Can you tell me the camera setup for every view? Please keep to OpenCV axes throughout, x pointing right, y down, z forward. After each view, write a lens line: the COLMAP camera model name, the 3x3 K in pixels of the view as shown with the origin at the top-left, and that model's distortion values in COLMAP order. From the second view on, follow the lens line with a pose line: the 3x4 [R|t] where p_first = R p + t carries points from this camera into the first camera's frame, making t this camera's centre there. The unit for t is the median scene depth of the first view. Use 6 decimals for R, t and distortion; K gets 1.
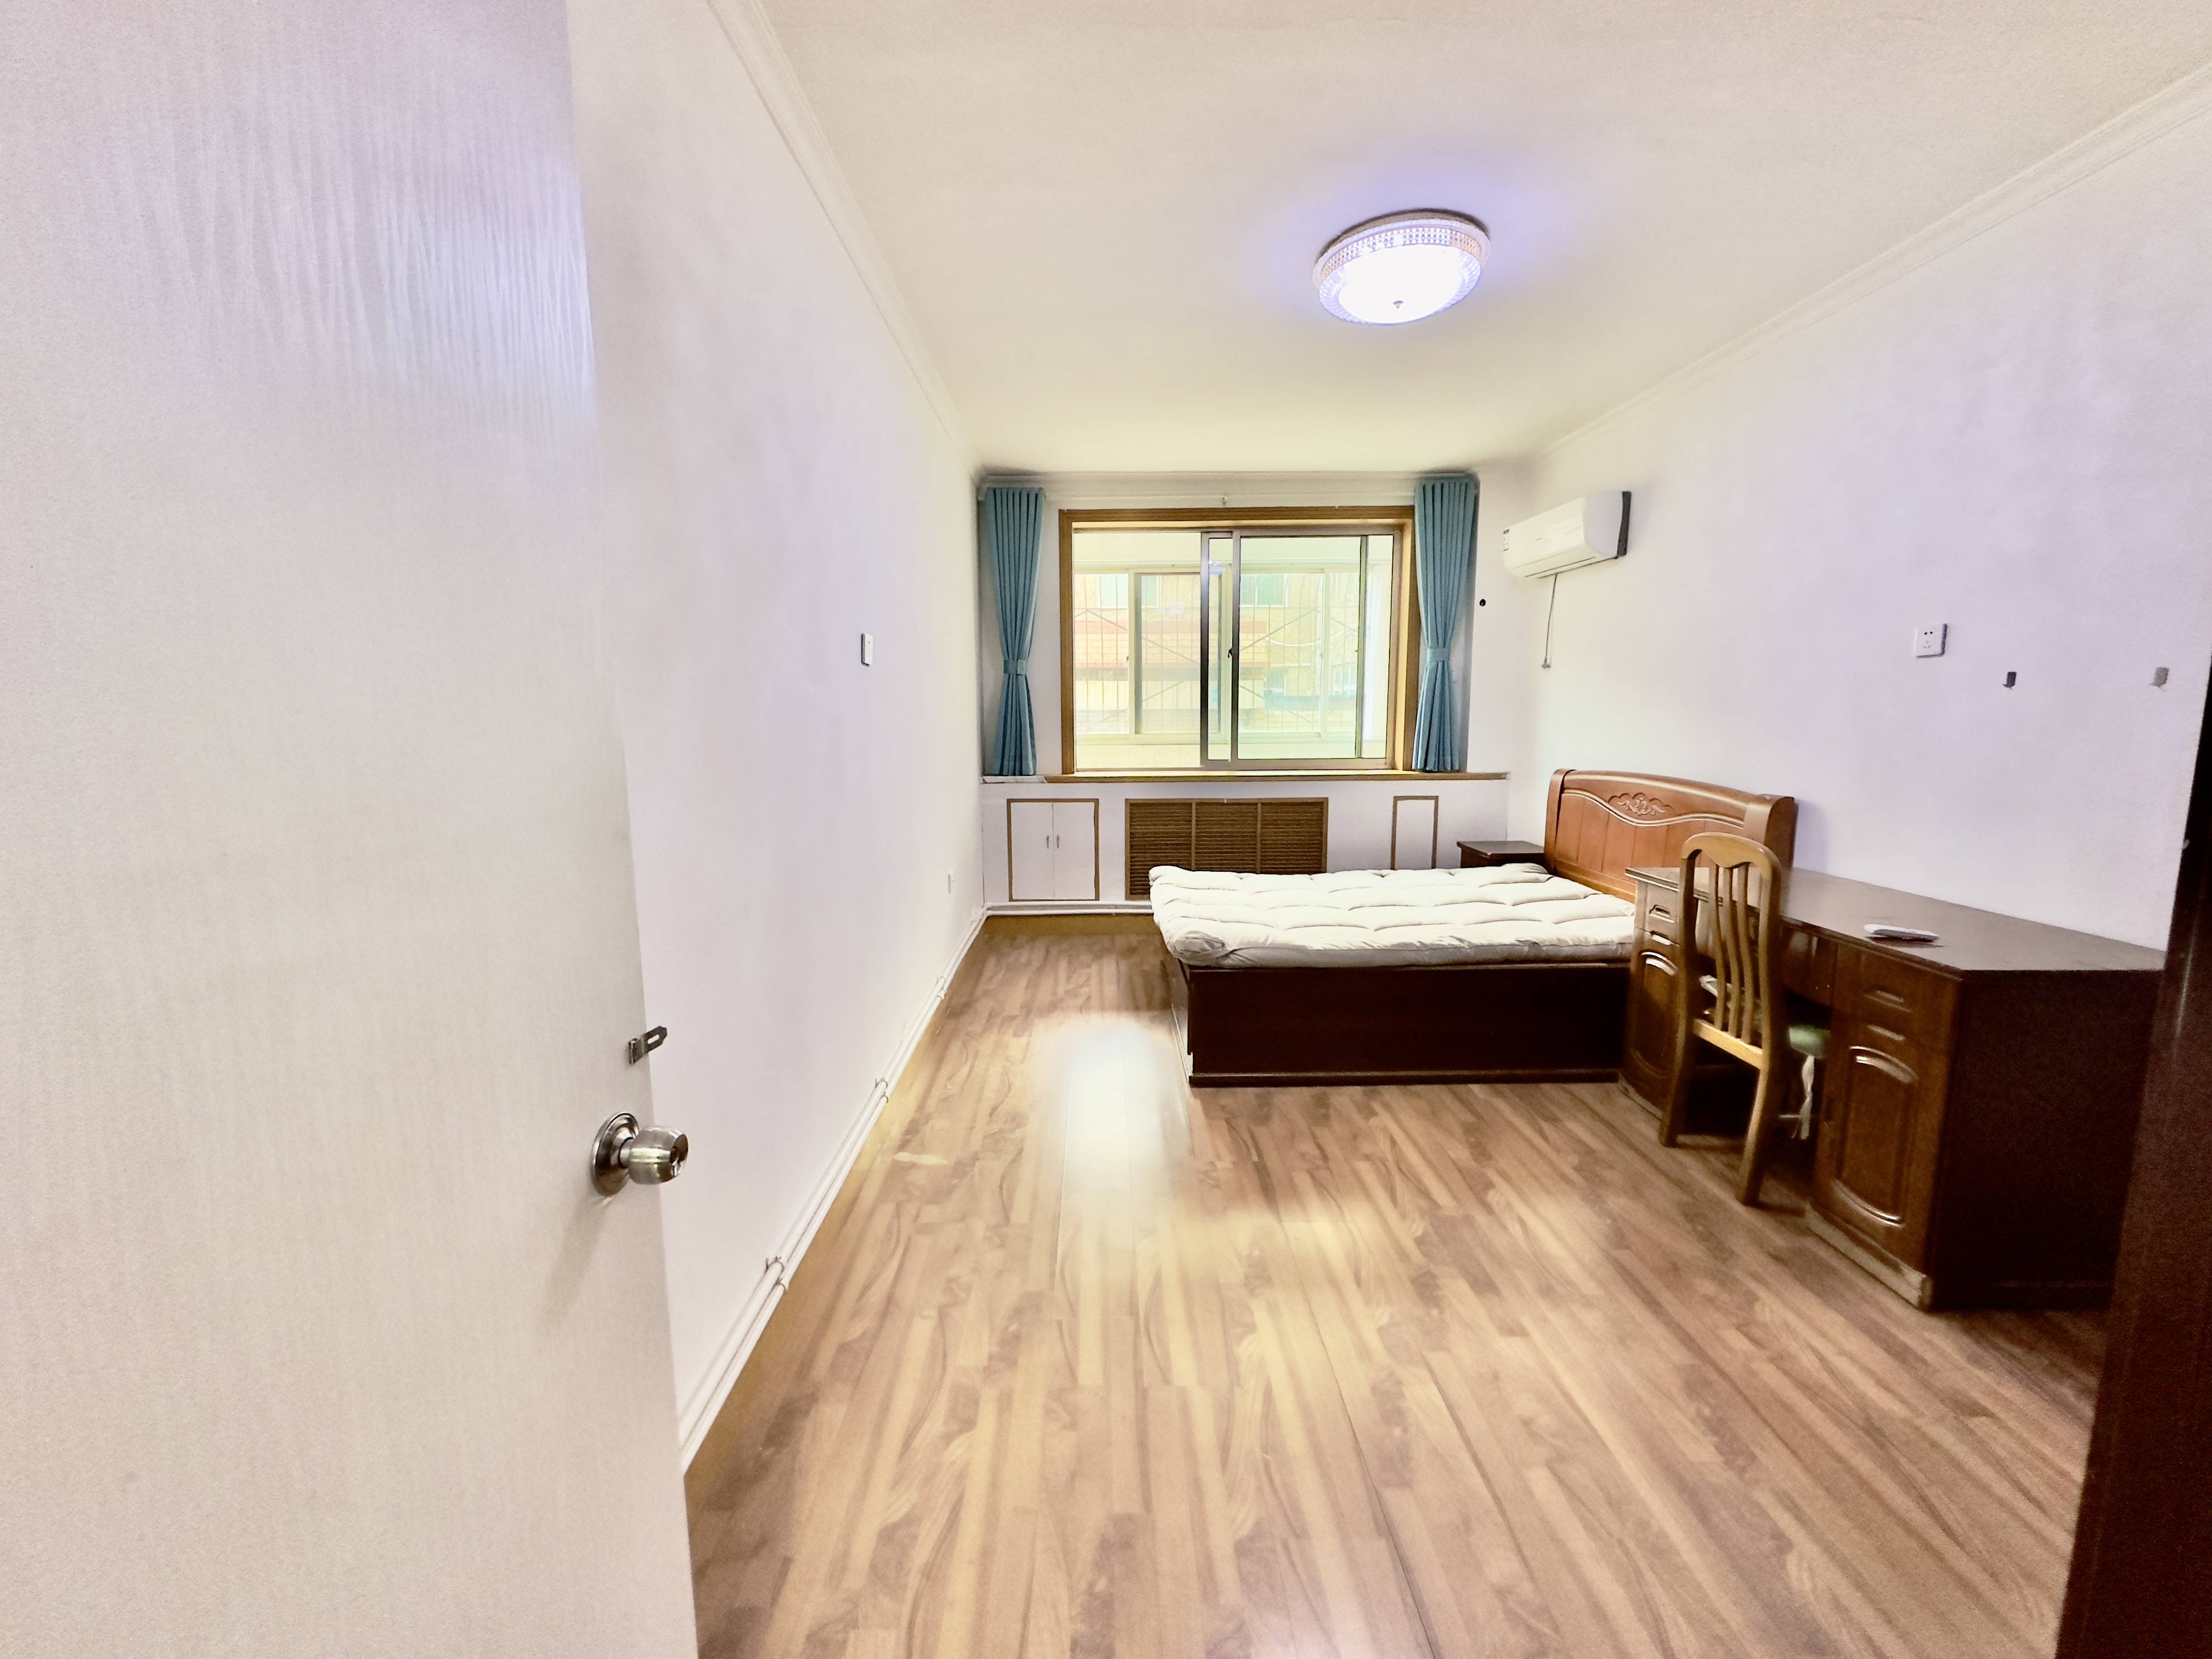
lens RADIAL K [[883.0, 0, 1106.0], [0, 883.0, 829.5], [0, 0, 1]] dist [0.000374, 0.000111]
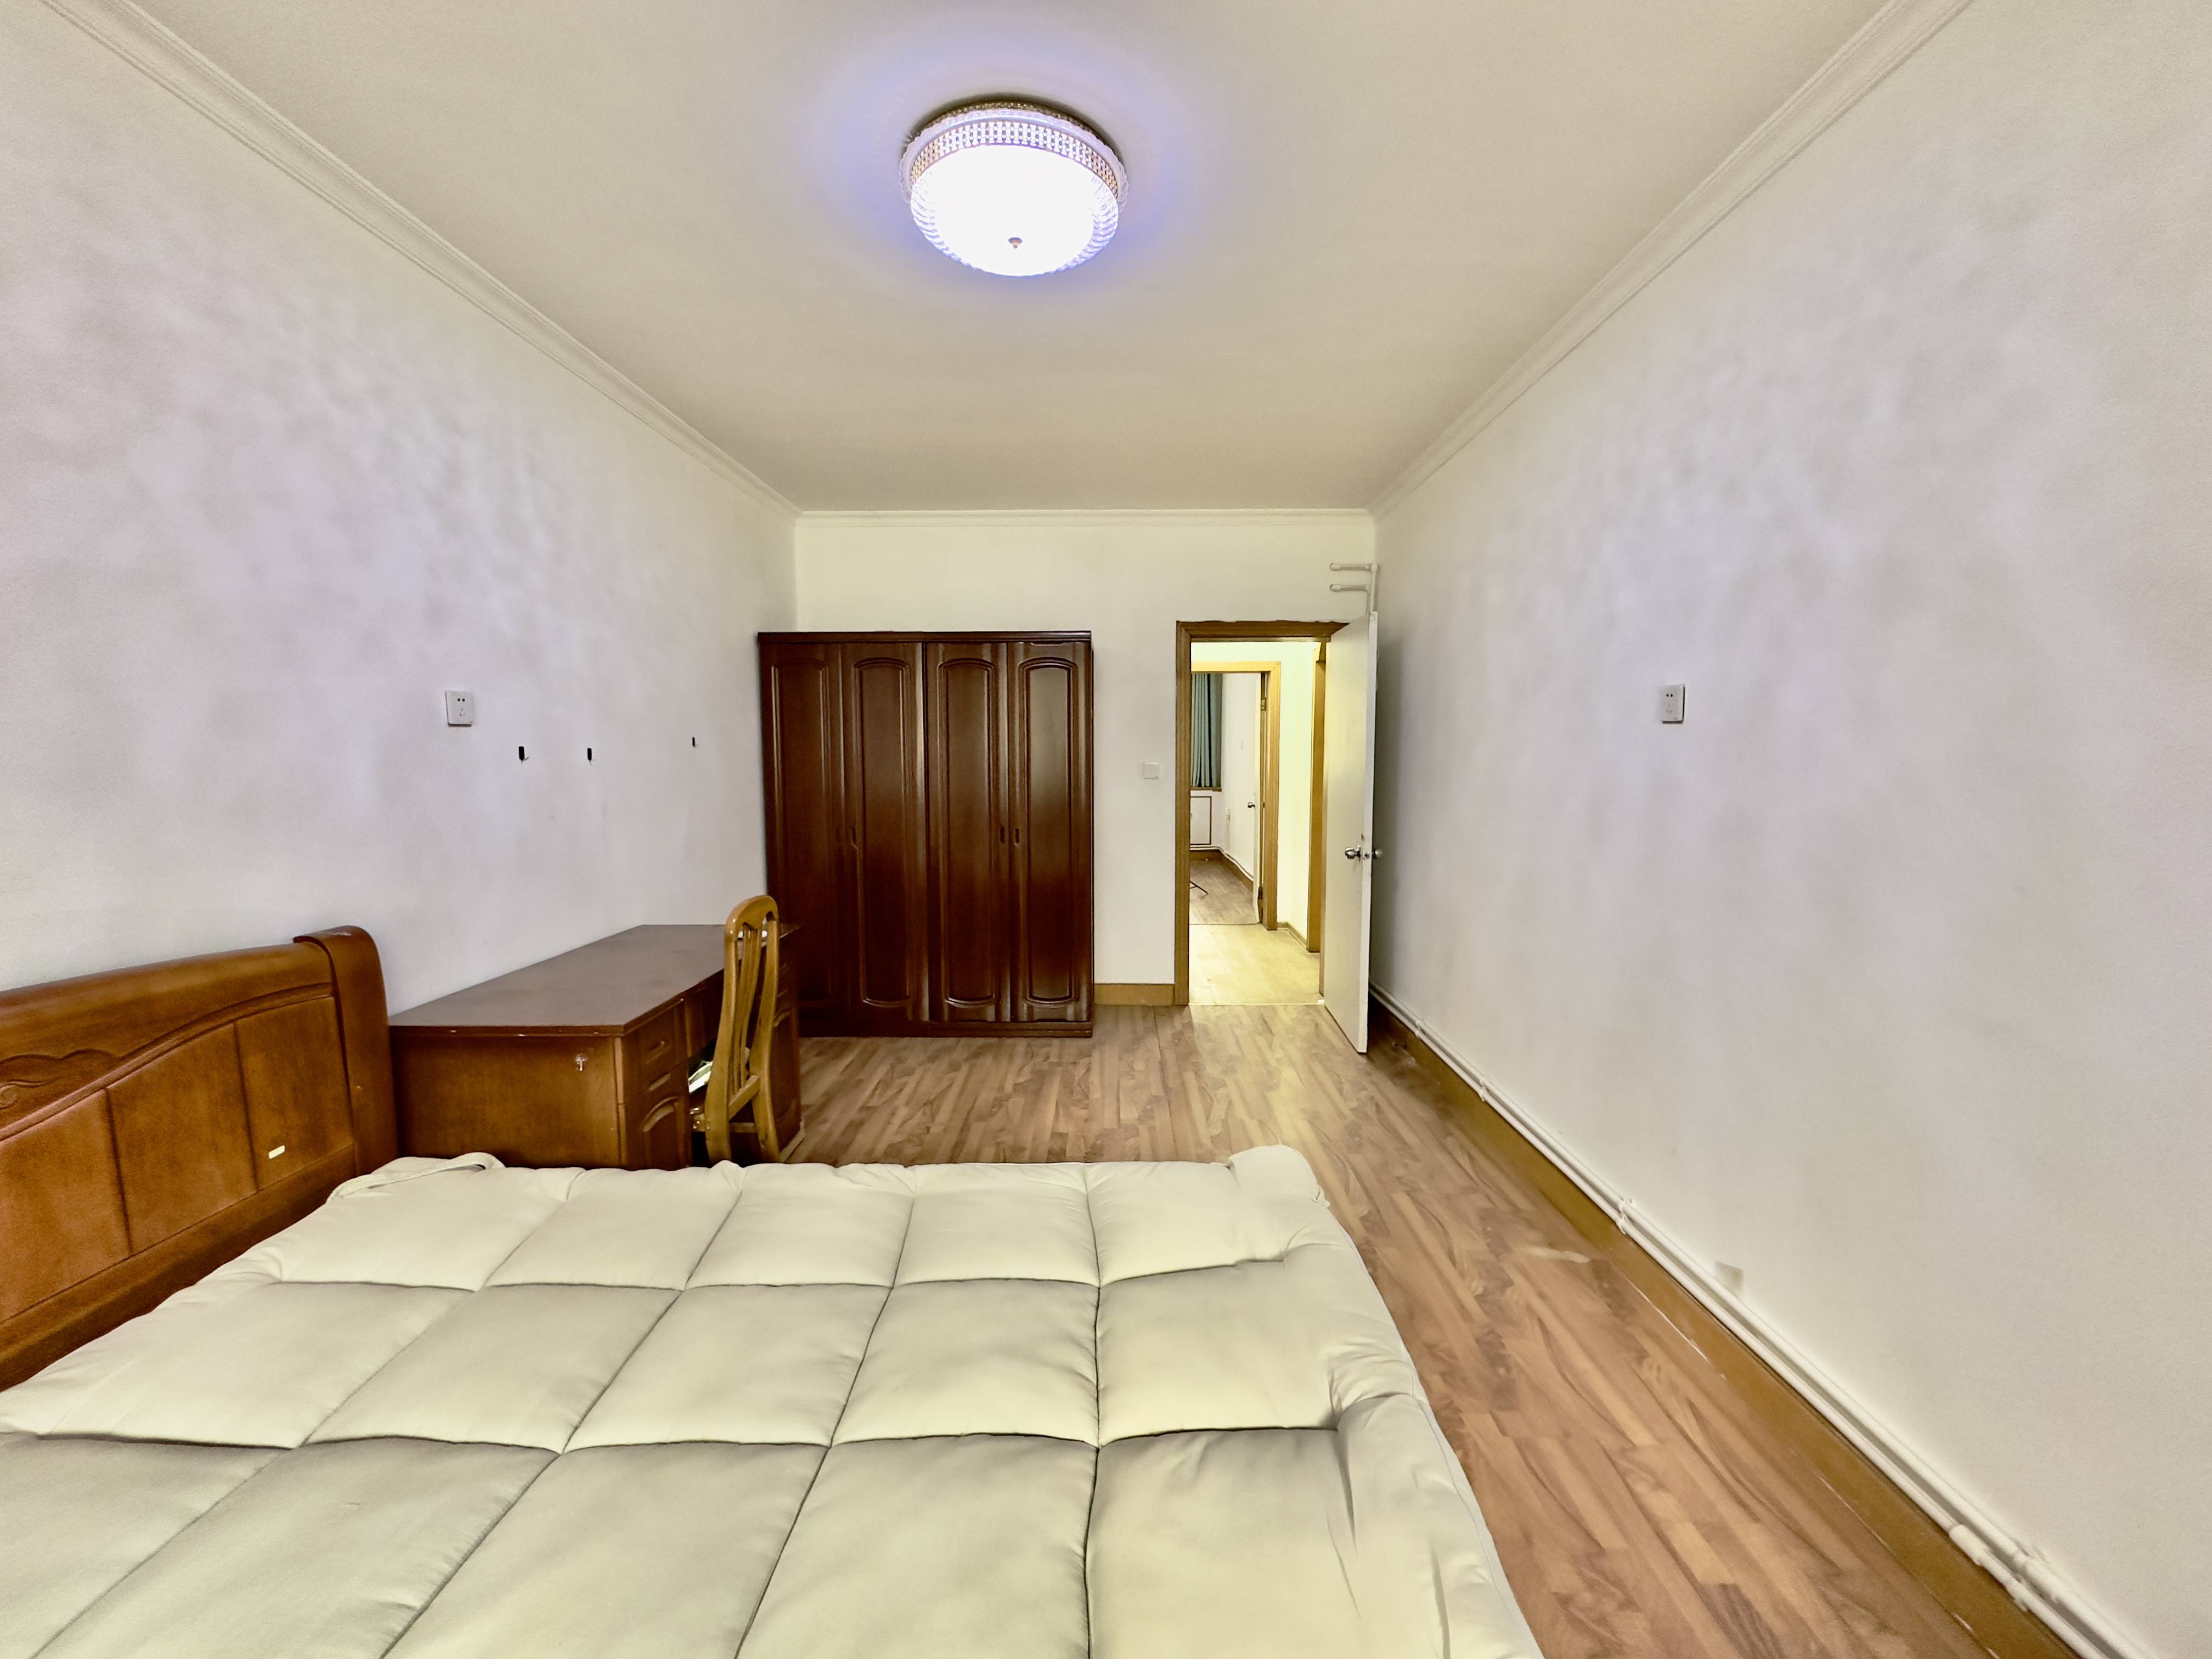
lens RADIAL K [[883.0, 0, 1106.0], [0, 883.0, 829.5], [0, 0, 1]] dist [0.000374, 0.000111]
pose [[-0.999813, 0.006941, 0.018046, 0.345781], [0.010777, 0.974959, 0.222122, -0.392986], [-0.016052, 0.222275, -0.974852, 2.599753]]
